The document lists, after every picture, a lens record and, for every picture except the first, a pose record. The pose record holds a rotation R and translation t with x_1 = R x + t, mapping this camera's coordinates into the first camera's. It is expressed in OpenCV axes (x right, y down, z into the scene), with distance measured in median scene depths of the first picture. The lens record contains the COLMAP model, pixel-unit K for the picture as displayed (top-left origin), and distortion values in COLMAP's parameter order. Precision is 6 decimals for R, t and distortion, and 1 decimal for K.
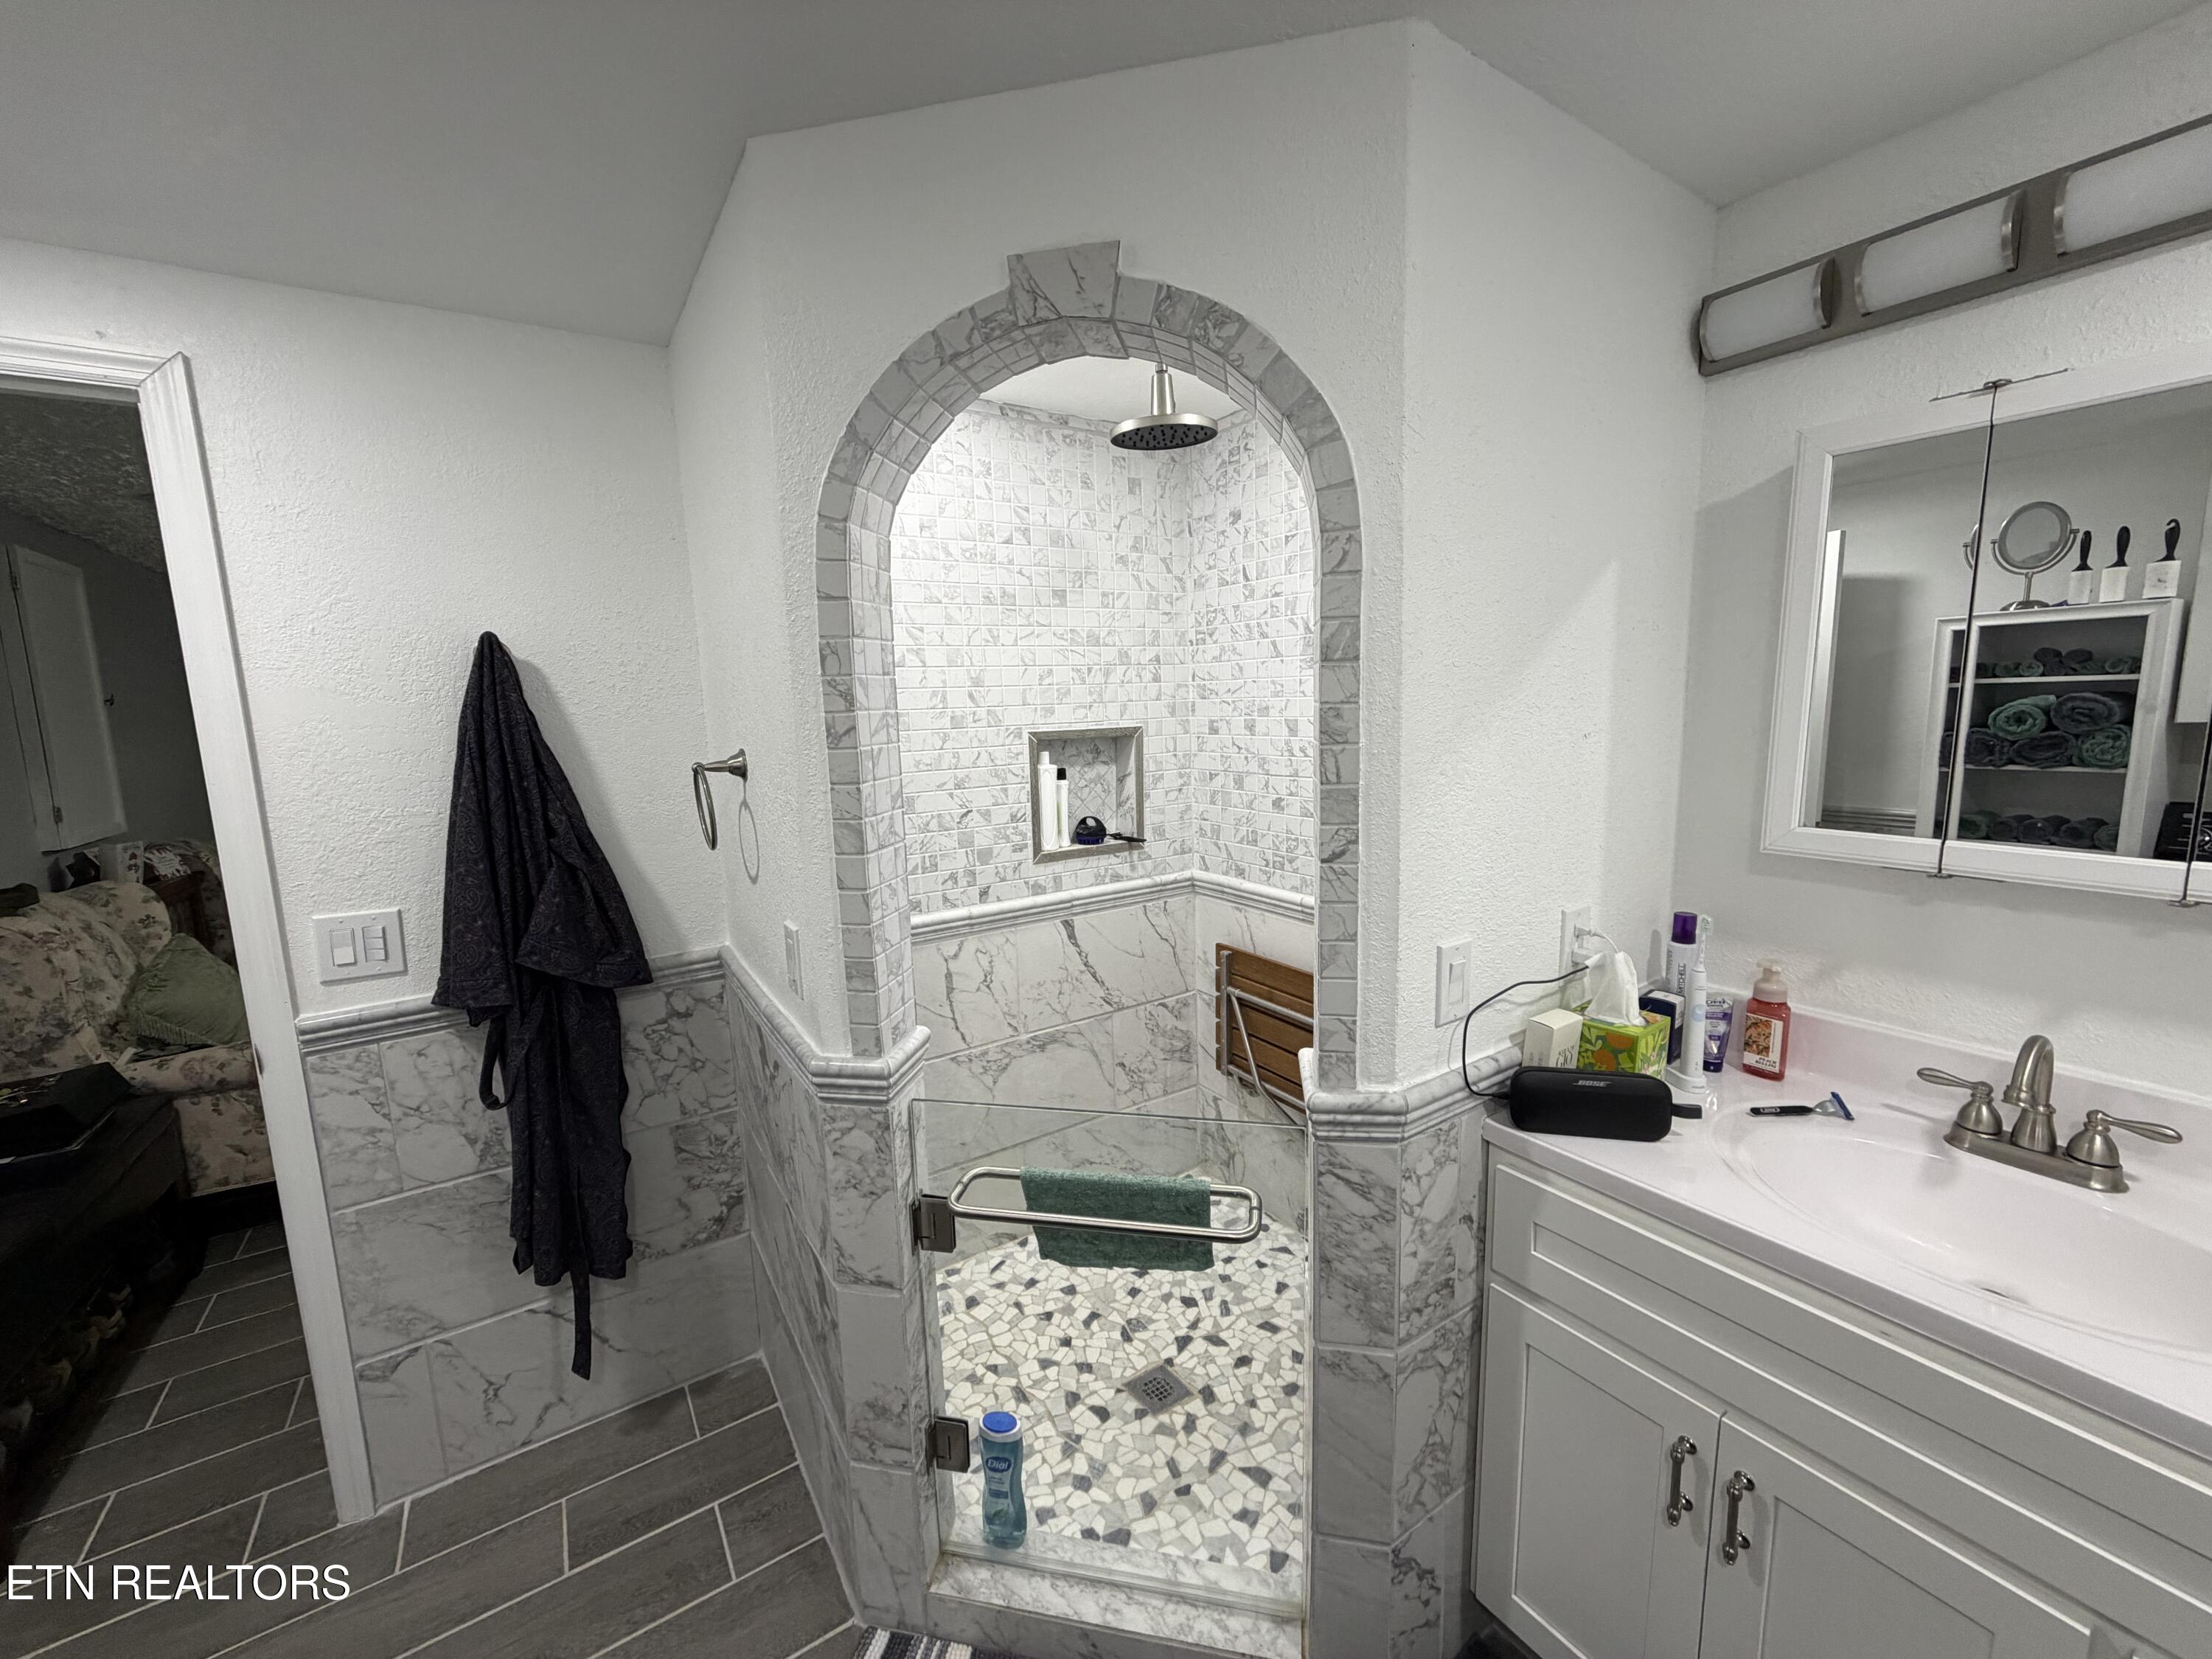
lens RADIAL K [[884.2, 0, 1098.8], [0, 884.2, 836.7], [0, 0, 1]] dist [0.001587, 0.000178]
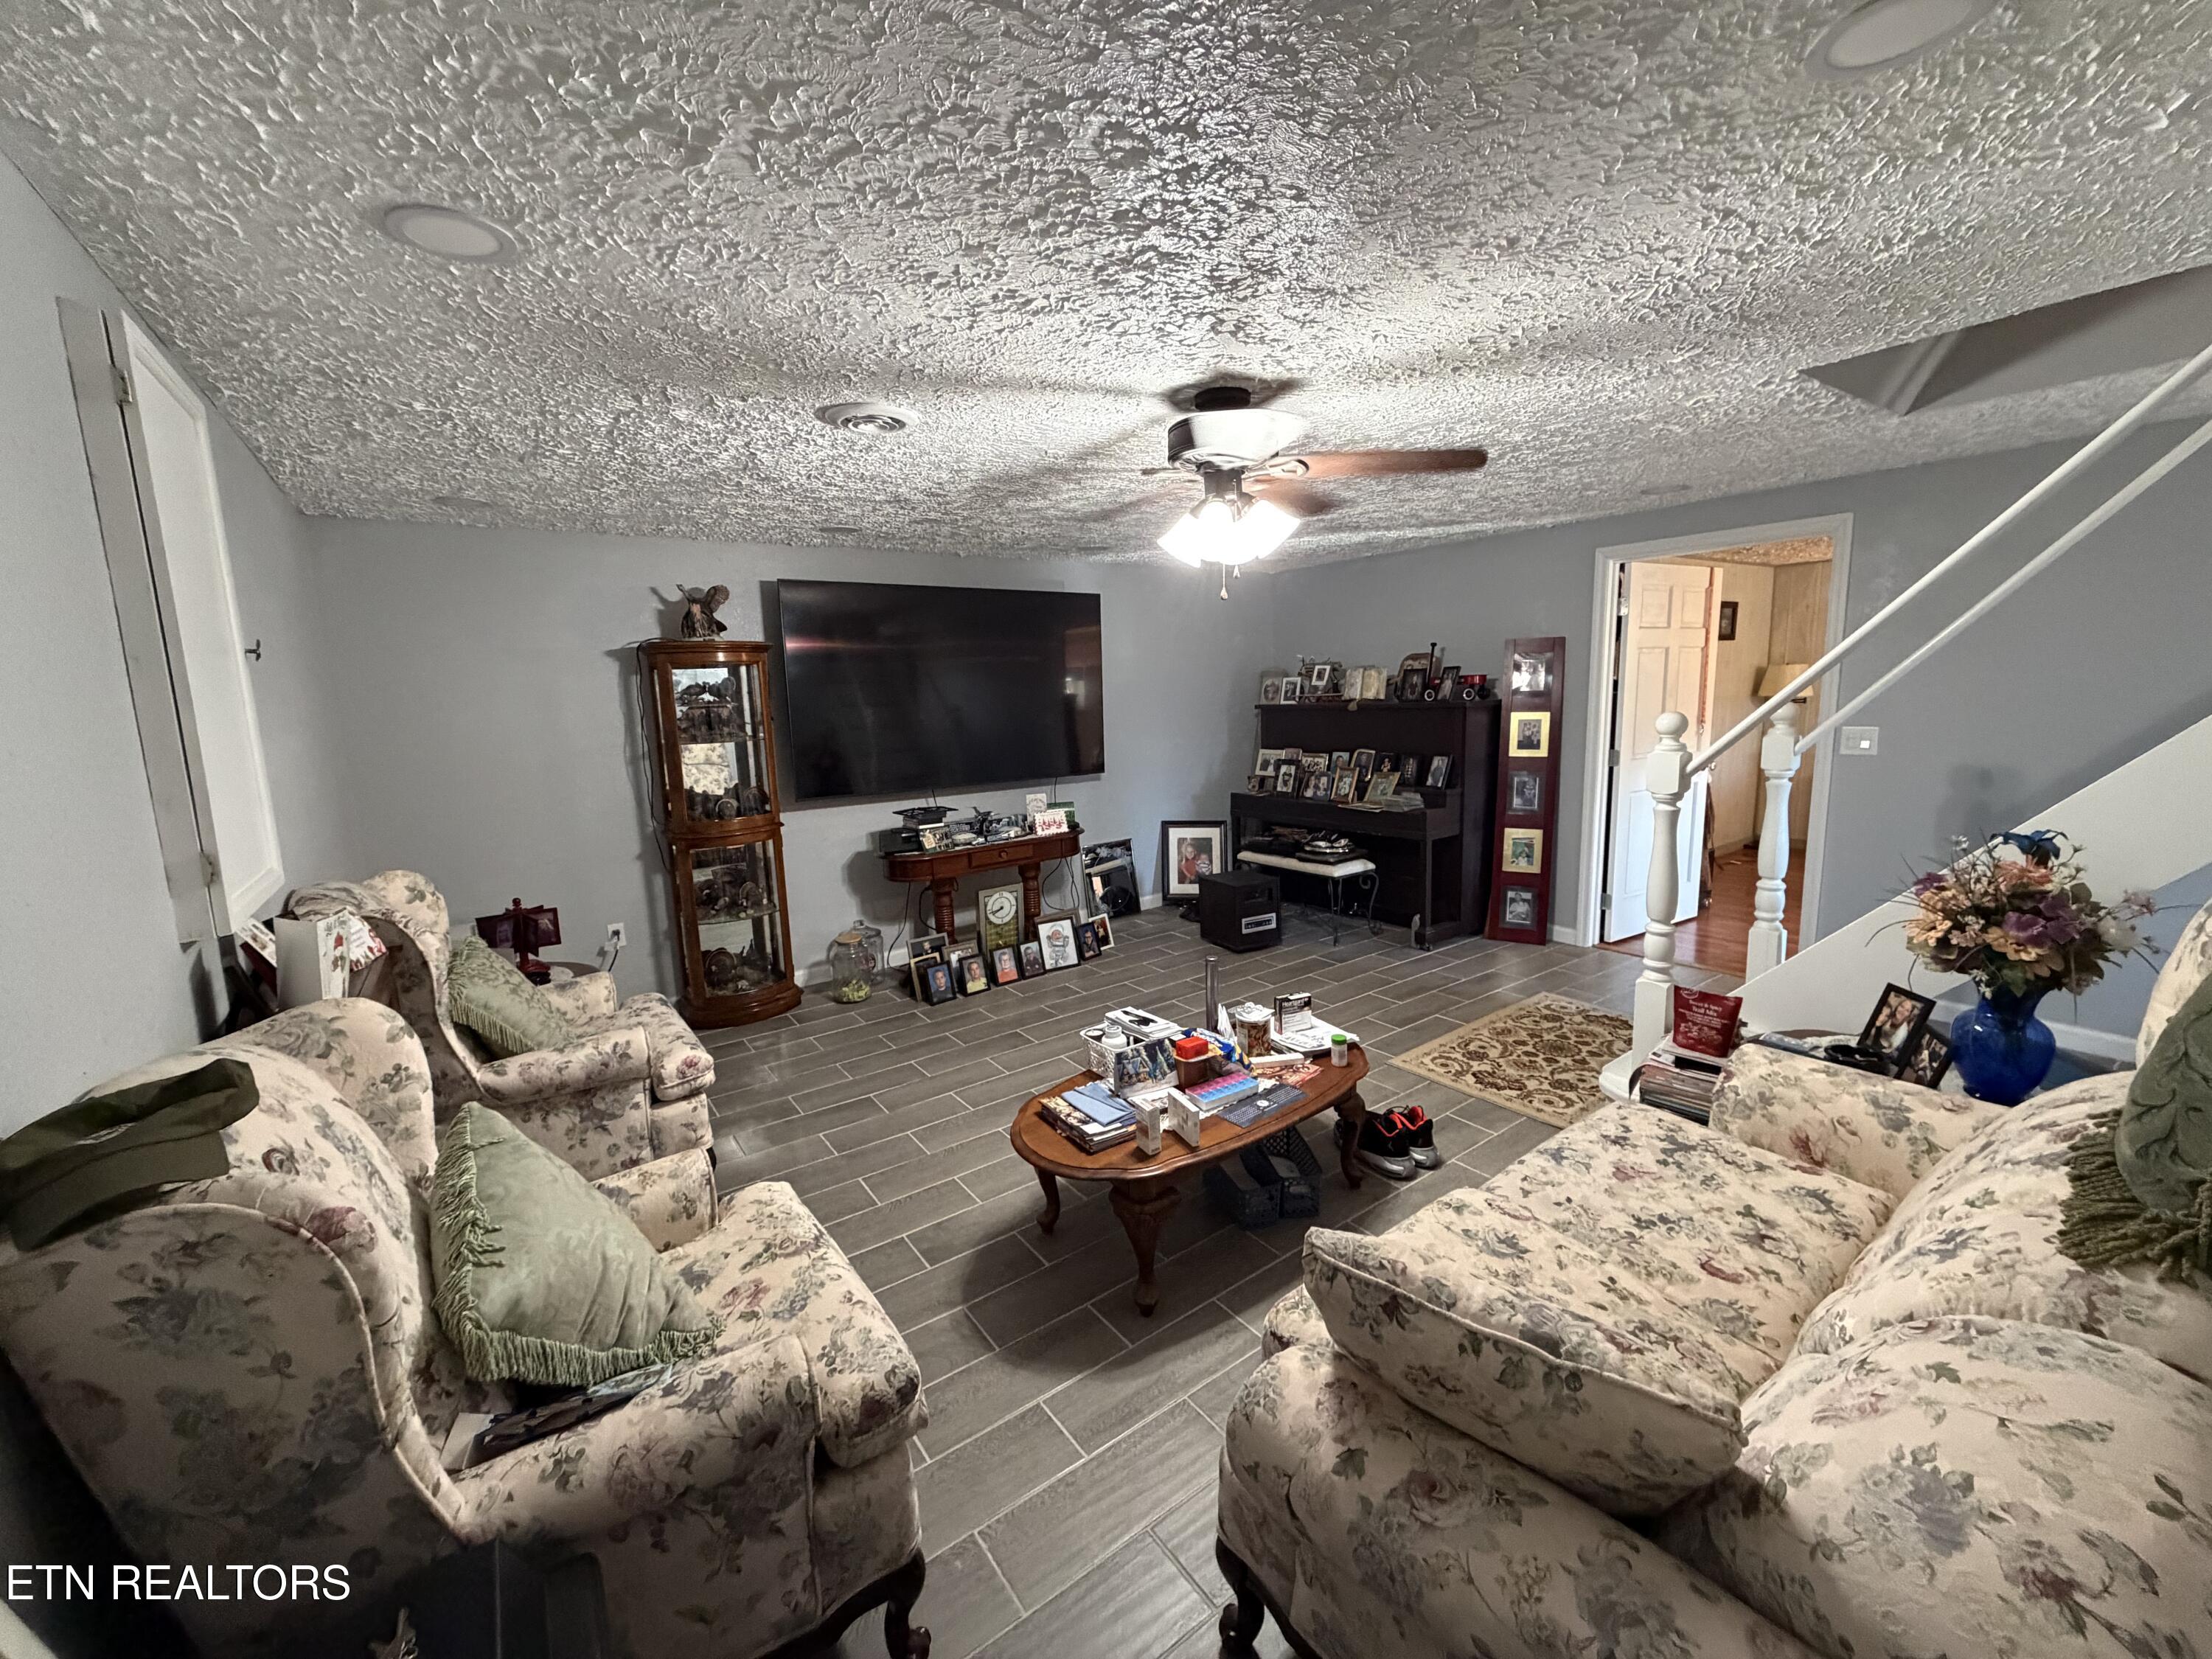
lens RADIAL K [[884.2, 0, 1101.7], [0, 884.2, 832.9], [0, 0, 1]] dist [0.001587, 0.000178]
pose [[0.999359, -0.008798, 0.034695, -0.702360], [0.008217, 0.999824, 0.016838, -0.051487], [-0.034837, -0.016542, 0.999256, 0.492092]]
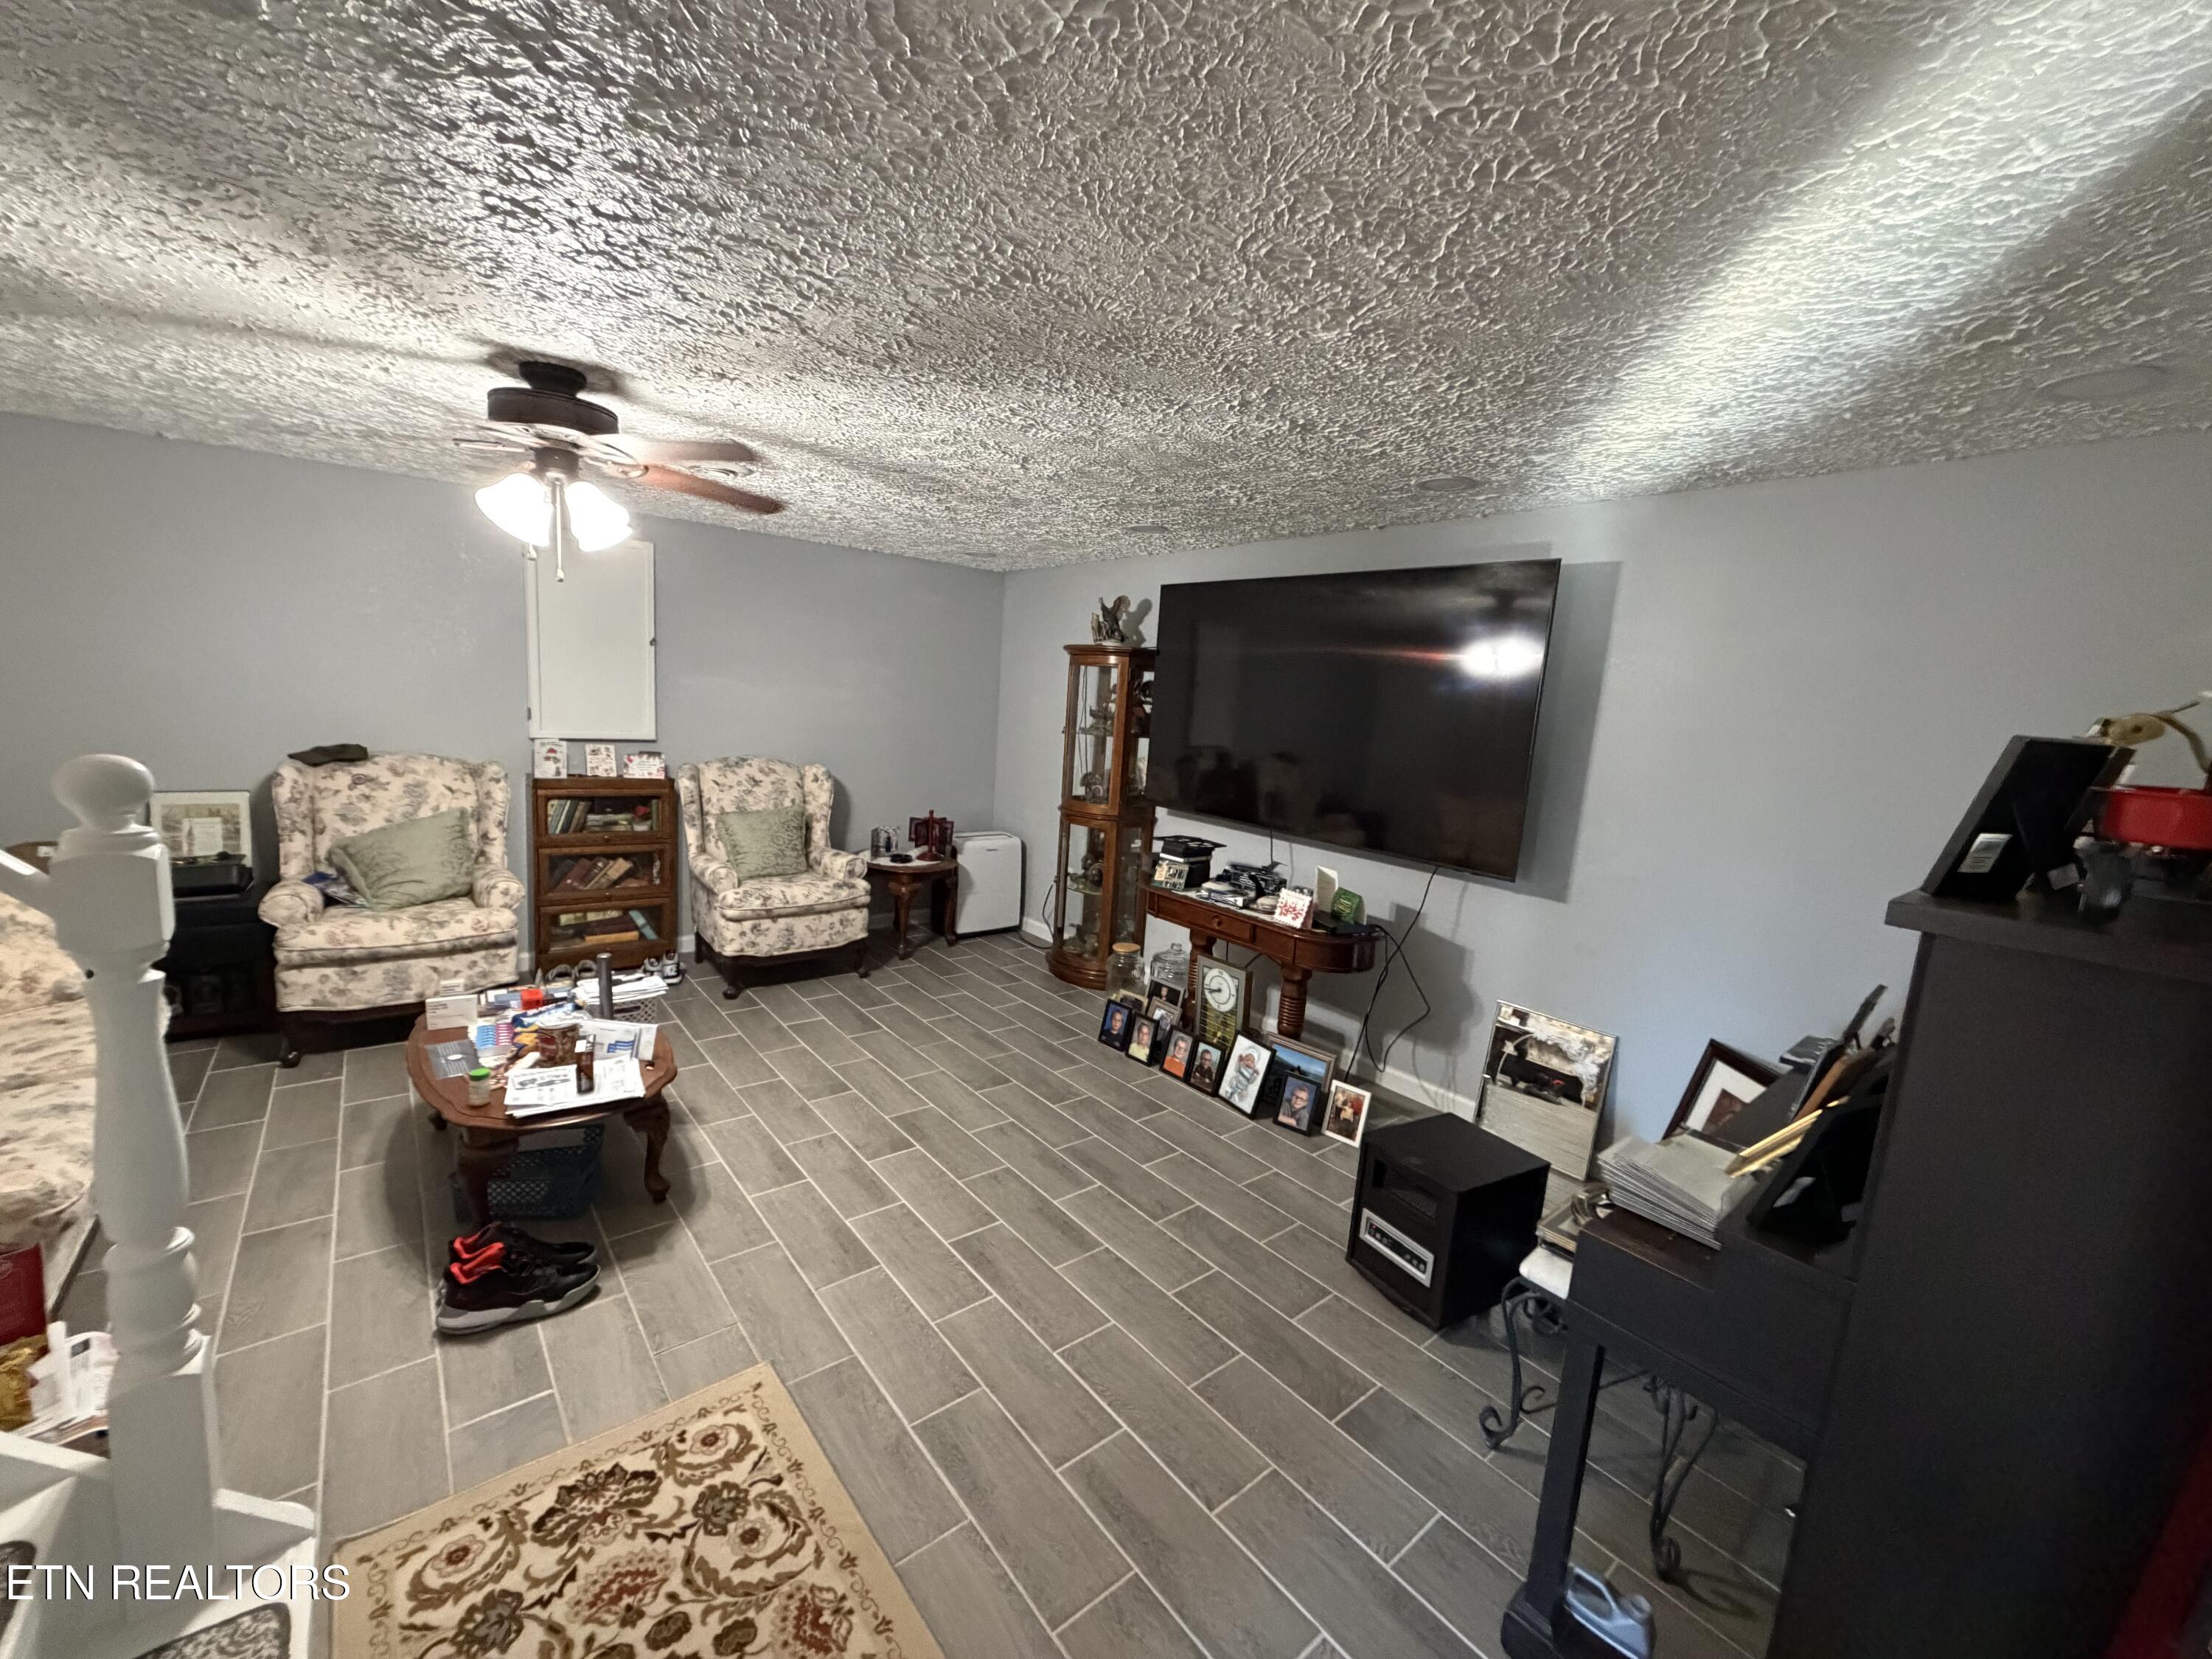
lens RADIAL K [[884.2, 0, 1100.9], [0, 884.2, 823.5], [0, 0, 1]] dist [0.001587, 0.000178]
pose [[0.096724, 0.183180, -0.978310, 0.367463], [-0.212461, 0.964063, 0.159506, -0.286641], [0.972371, 0.192424, 0.132167, 1.787483]]
